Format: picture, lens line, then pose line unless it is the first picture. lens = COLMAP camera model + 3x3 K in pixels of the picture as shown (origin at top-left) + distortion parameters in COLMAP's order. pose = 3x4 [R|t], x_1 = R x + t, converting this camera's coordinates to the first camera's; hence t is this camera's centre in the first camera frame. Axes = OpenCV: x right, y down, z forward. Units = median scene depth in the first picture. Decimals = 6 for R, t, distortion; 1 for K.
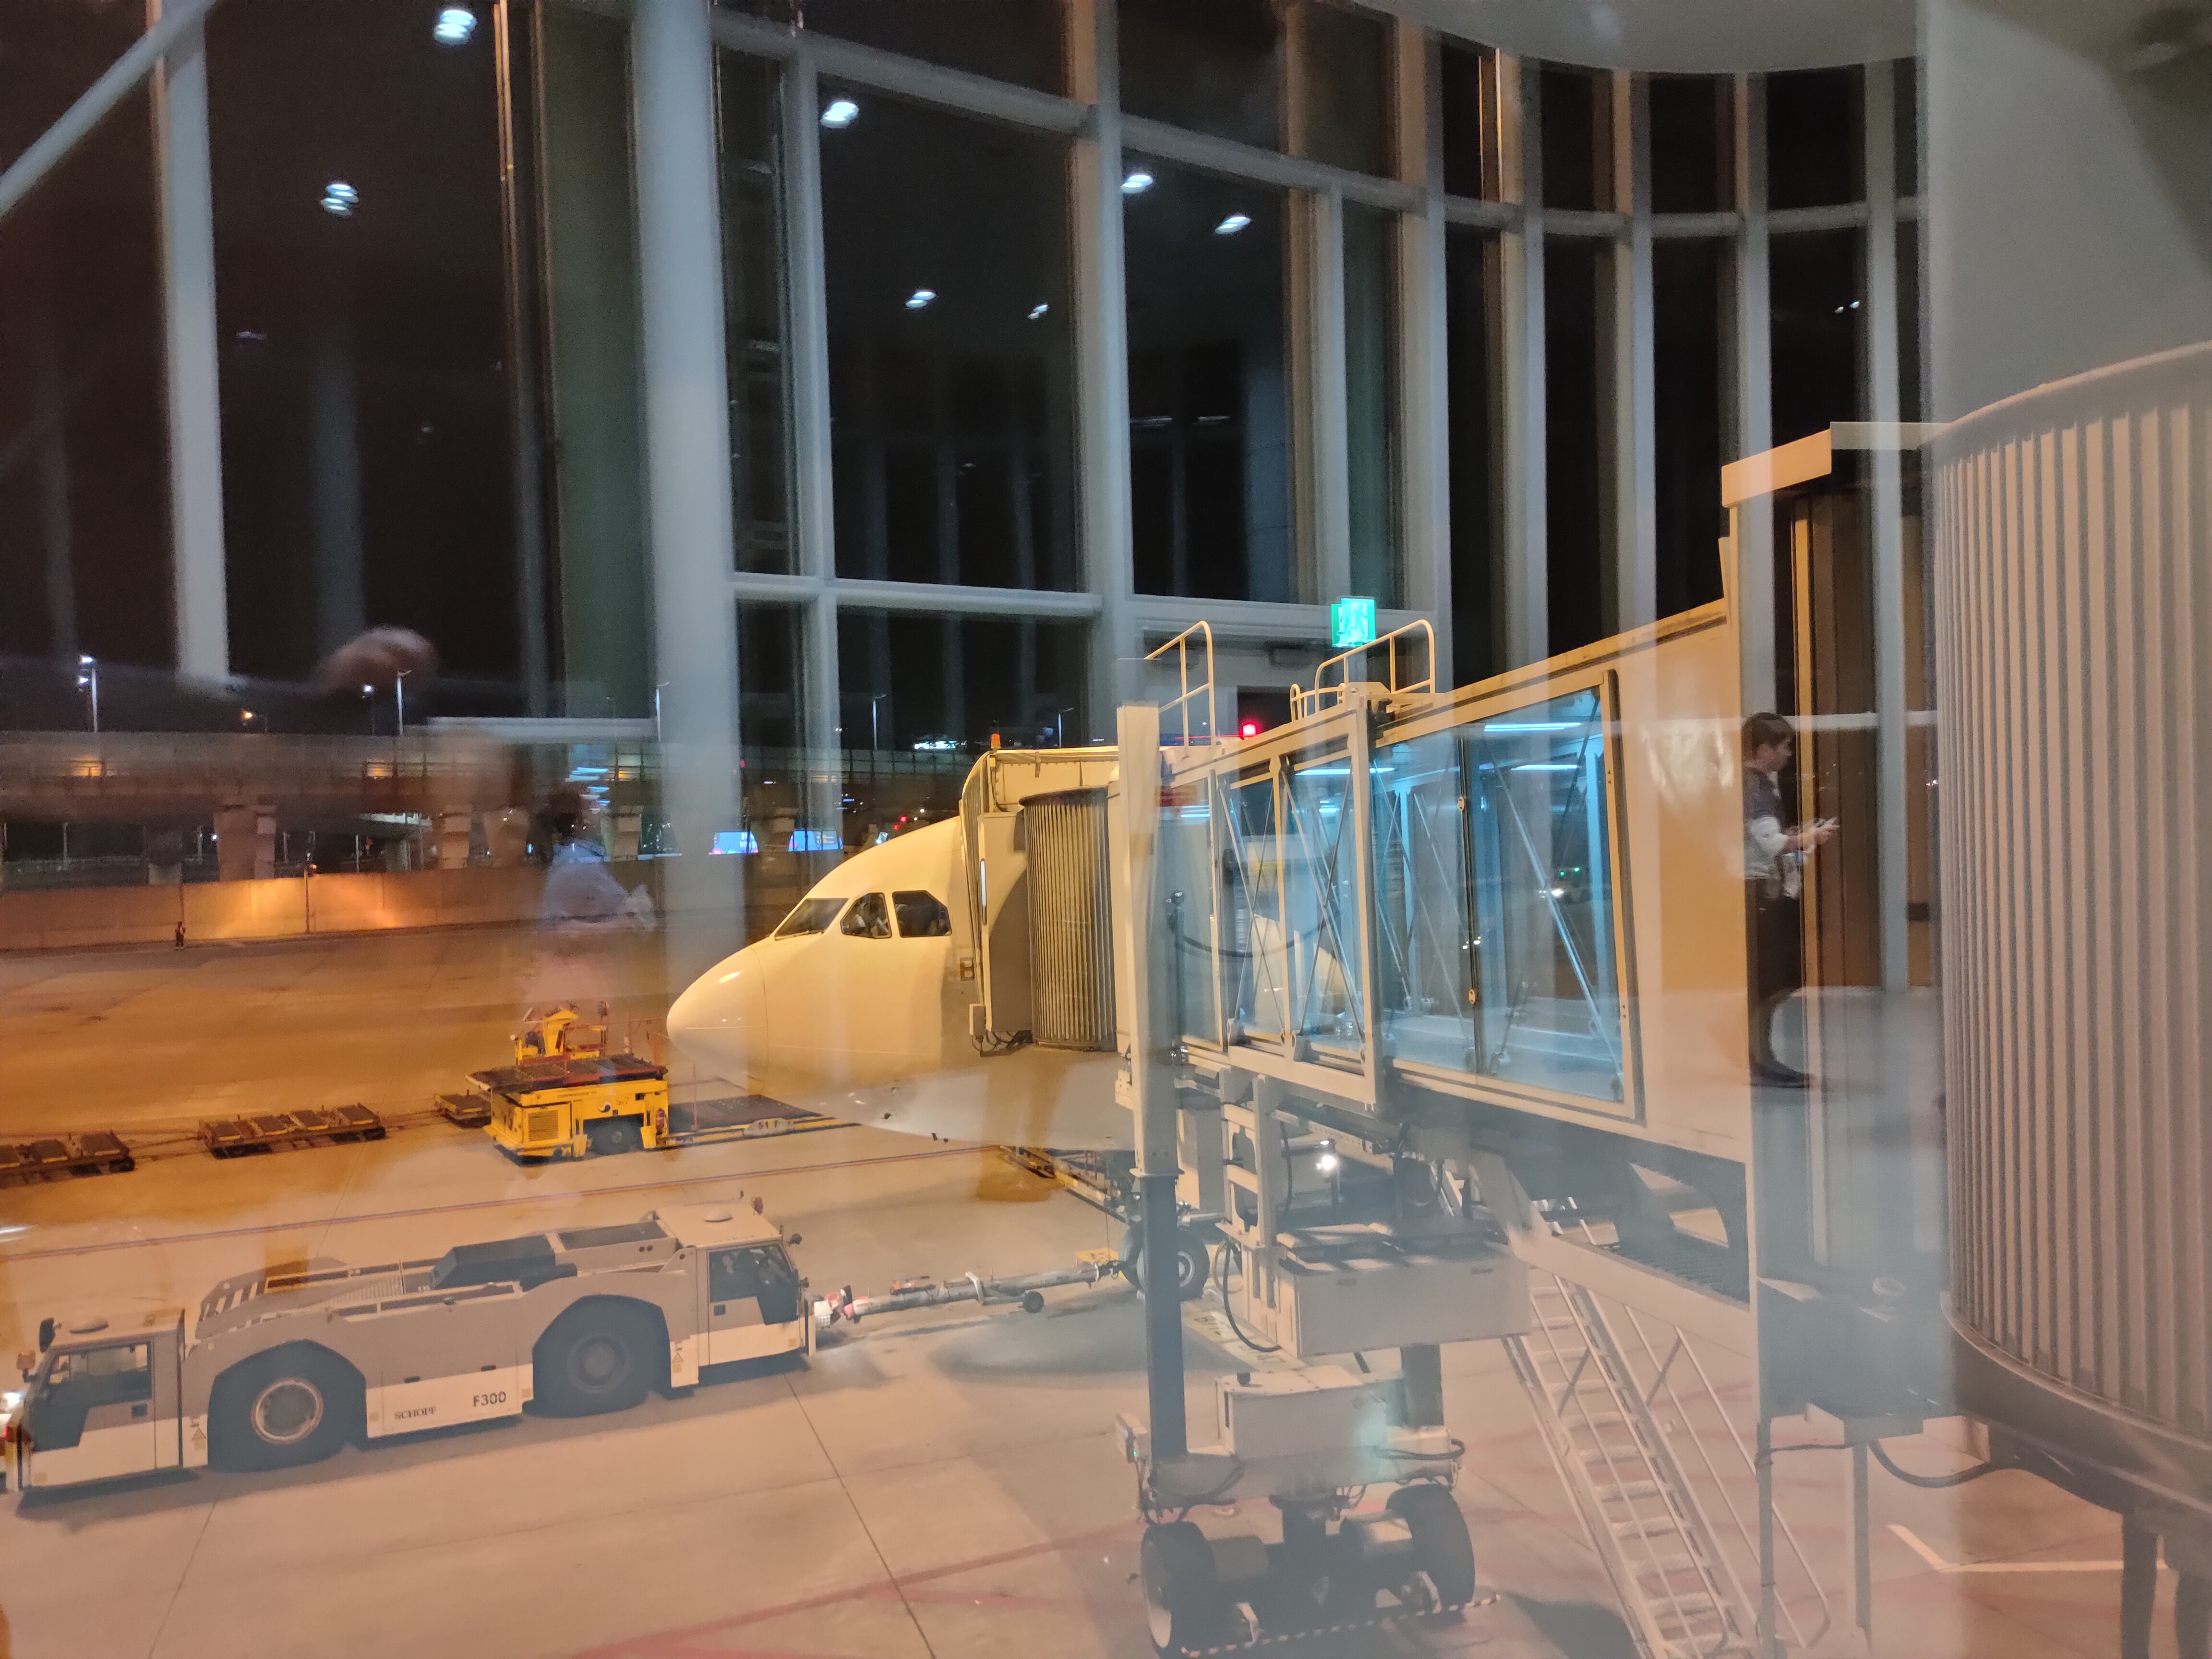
lens RADIAL K [[1688.7, 0, 1106.0], [0, 1688.7, 829.5], [0, 0, 1]] dist [0.057773, -0.058728]
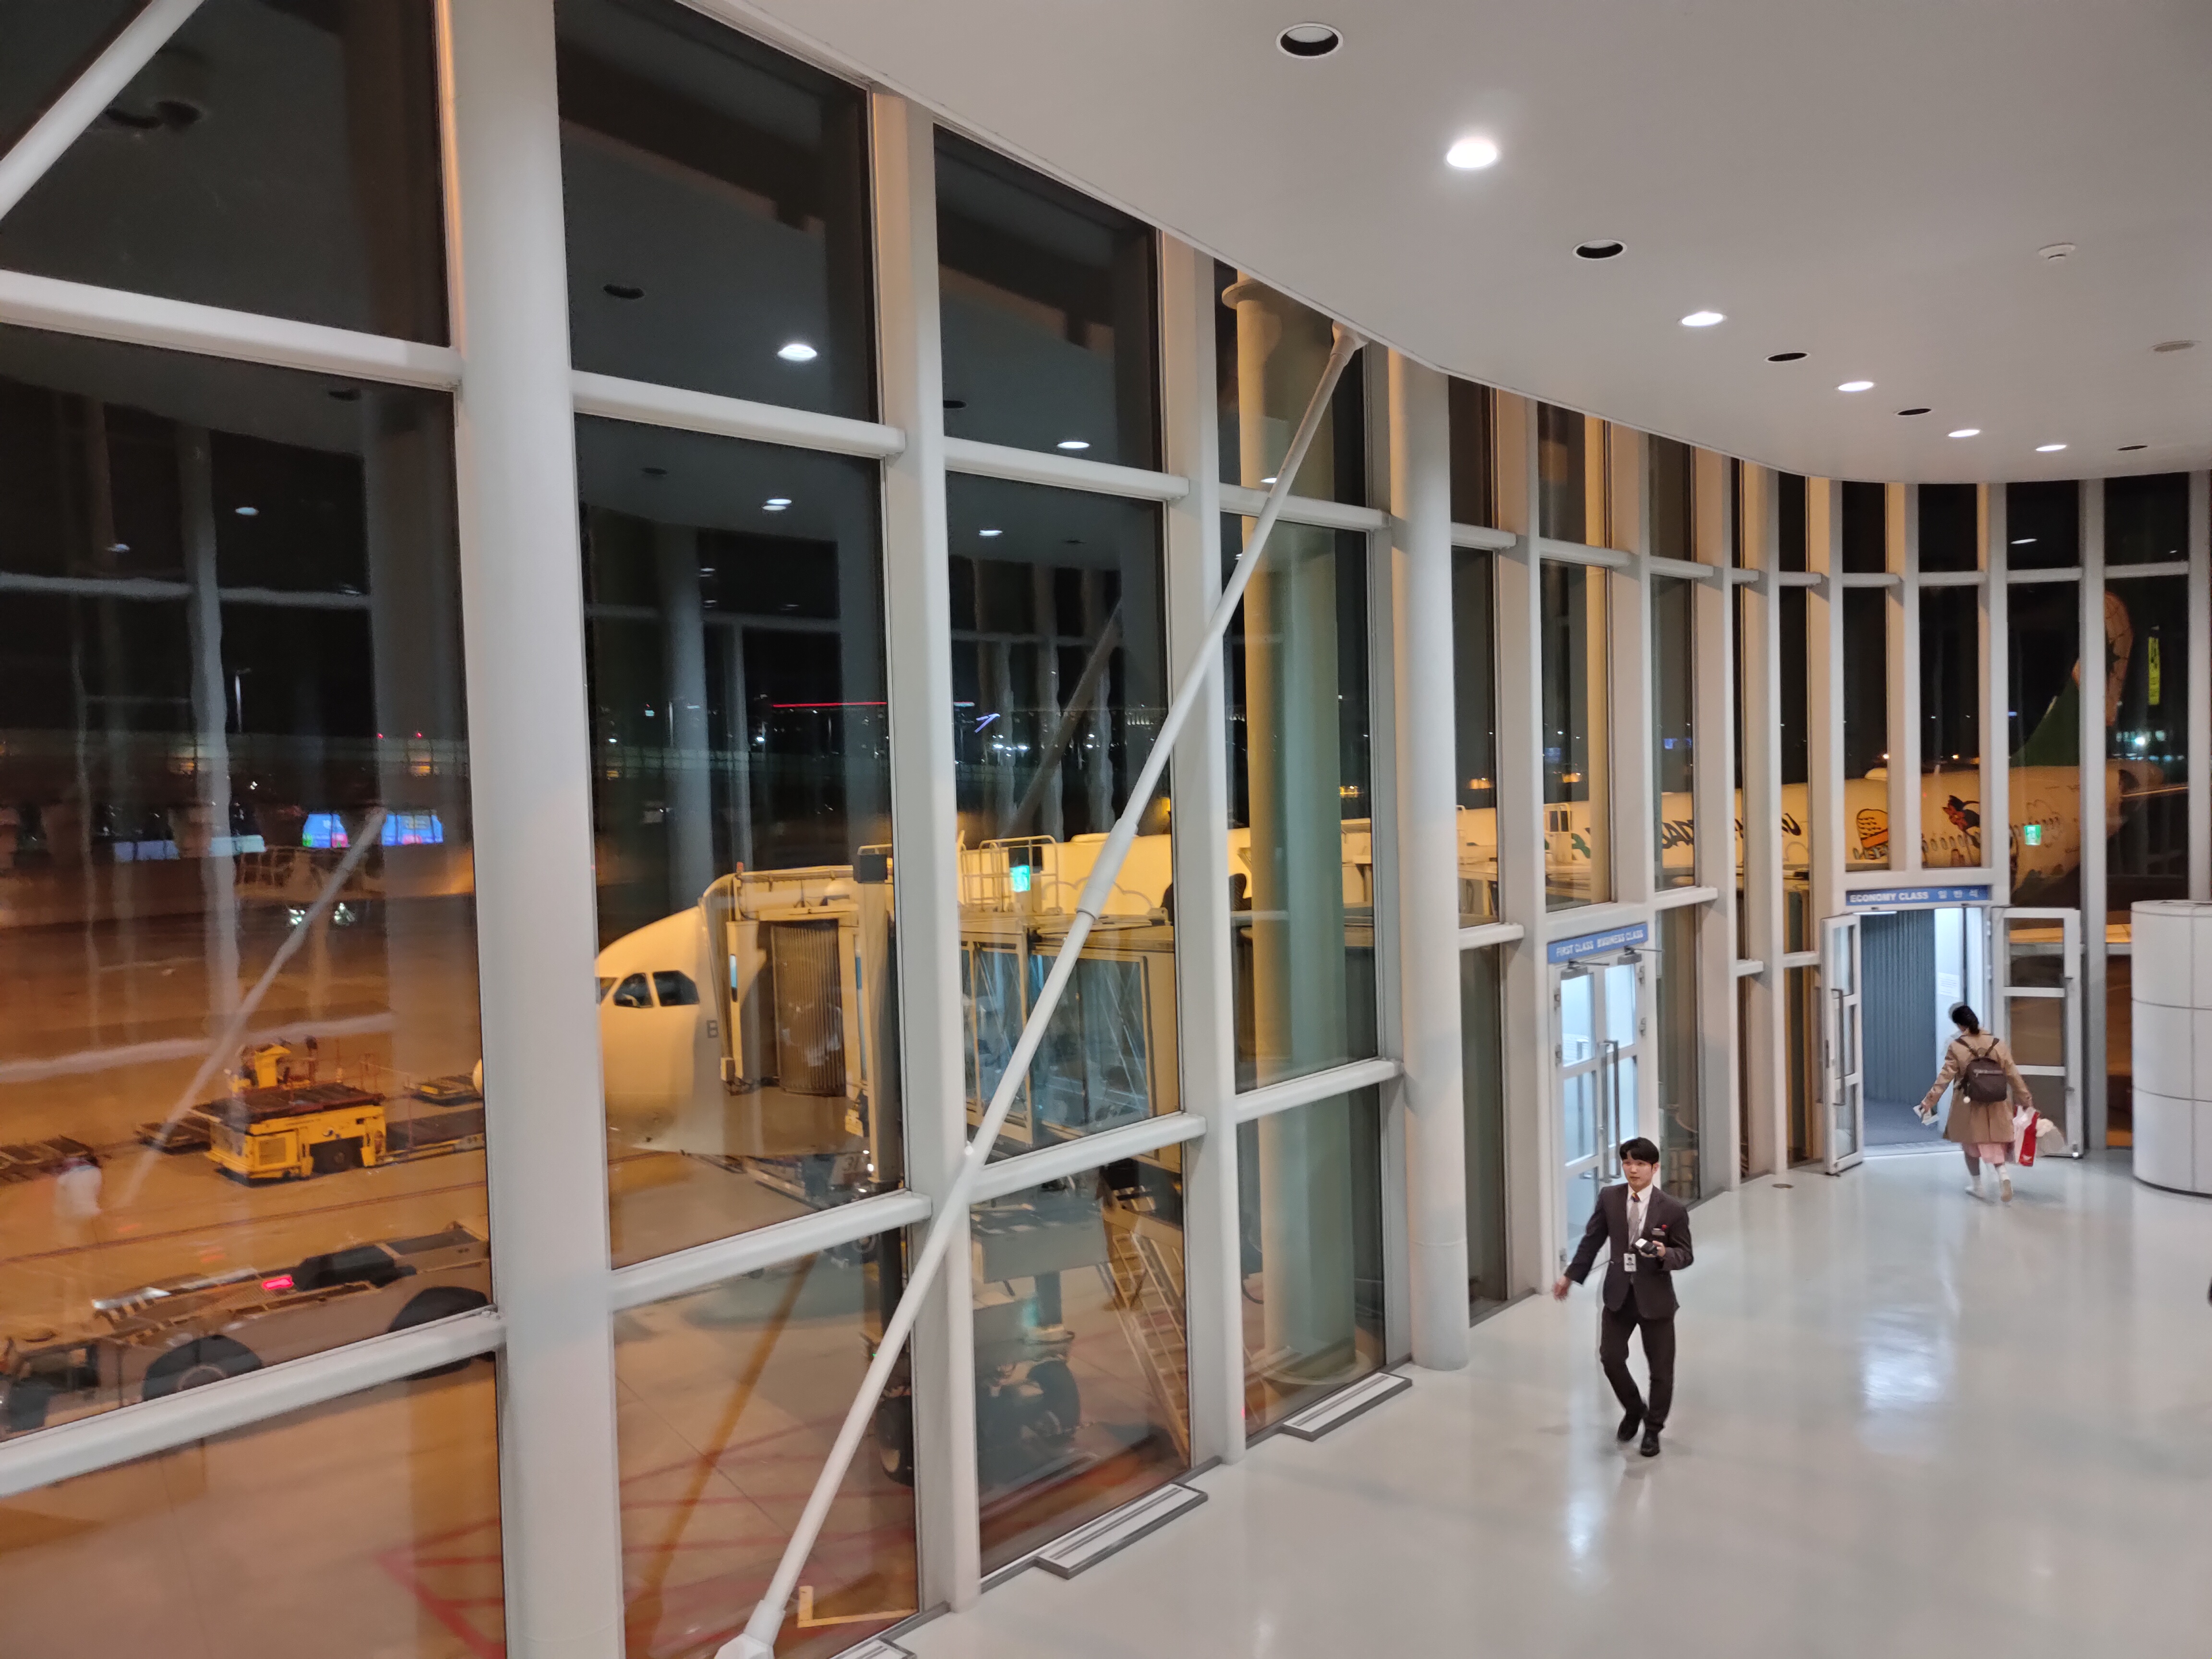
lens RADIAL K [[1688.7, 0, 1106.0], [0, 1688.7, 829.5], [0, 0, 1]] dist [0.057773, -0.058728]
pose [[0.972454, -0.006522, 0.233003, -0.091575], [0.001954, 0.999801, 0.019830, -0.103656], [-0.233086, -0.018829, 0.972274, -0.389969]]
